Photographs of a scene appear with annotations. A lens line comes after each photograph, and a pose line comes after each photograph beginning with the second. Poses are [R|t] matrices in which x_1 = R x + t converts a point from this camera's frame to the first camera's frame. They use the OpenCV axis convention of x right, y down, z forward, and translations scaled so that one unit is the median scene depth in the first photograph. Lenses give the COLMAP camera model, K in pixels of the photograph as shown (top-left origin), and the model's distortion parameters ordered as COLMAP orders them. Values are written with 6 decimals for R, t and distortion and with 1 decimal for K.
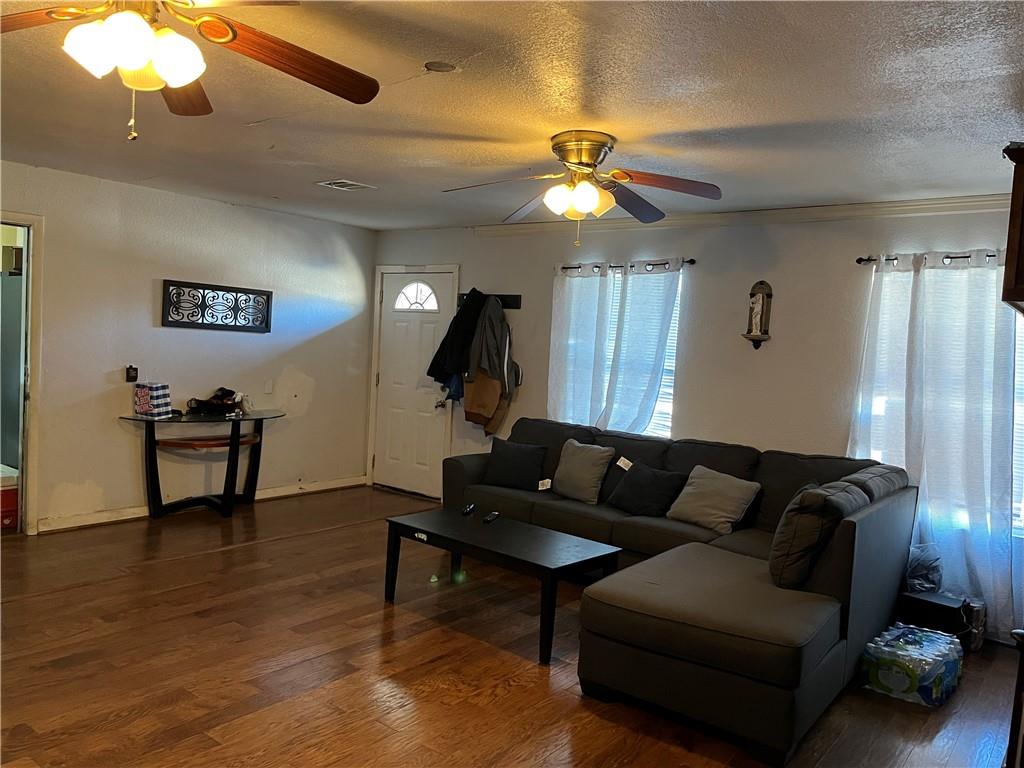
lens RADIAL K [[767.6, 0, 510.8], [0, 767.6, 384.4], [0, 0, 1]] dist [-0.000457, -0.002783]
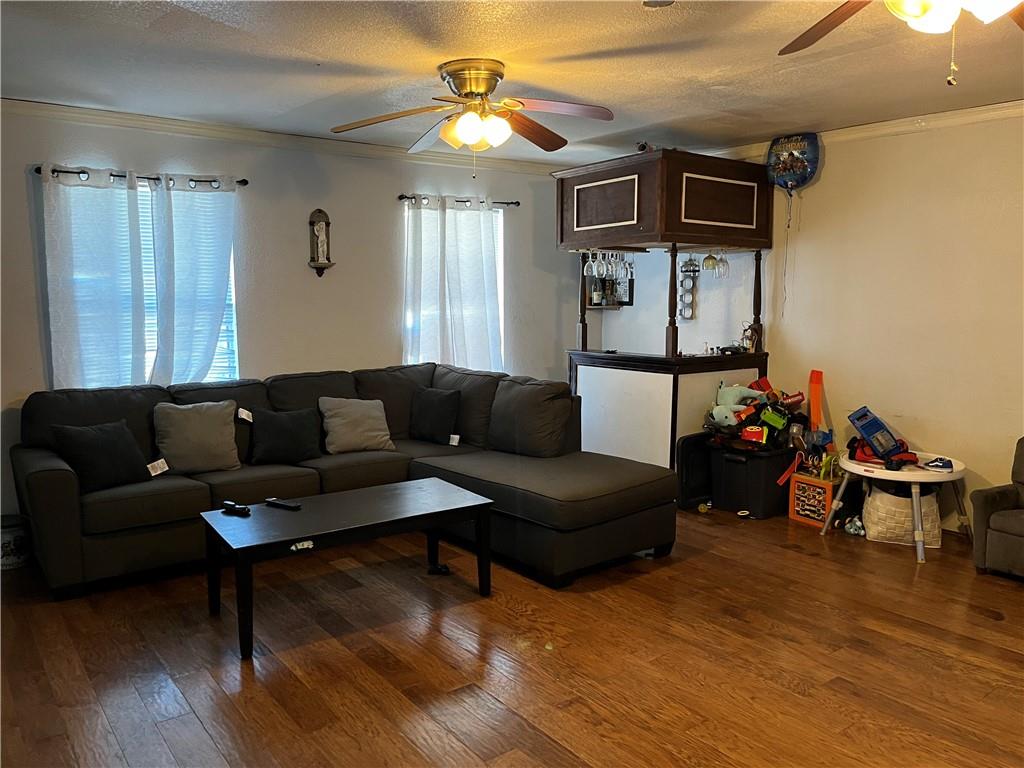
lens RADIAL K [[767.6, 0, 510.7], [0, 767.6, 385.1], [0, 0, 1]] dist [-0.000457, -0.002783]
pose [[0.254861, -0.175590, 0.950902, -0.611133], [0.061380, 0.984330, 0.165311, -0.057073], [-0.965028, 0.016235, 0.261645, 0.487073]]
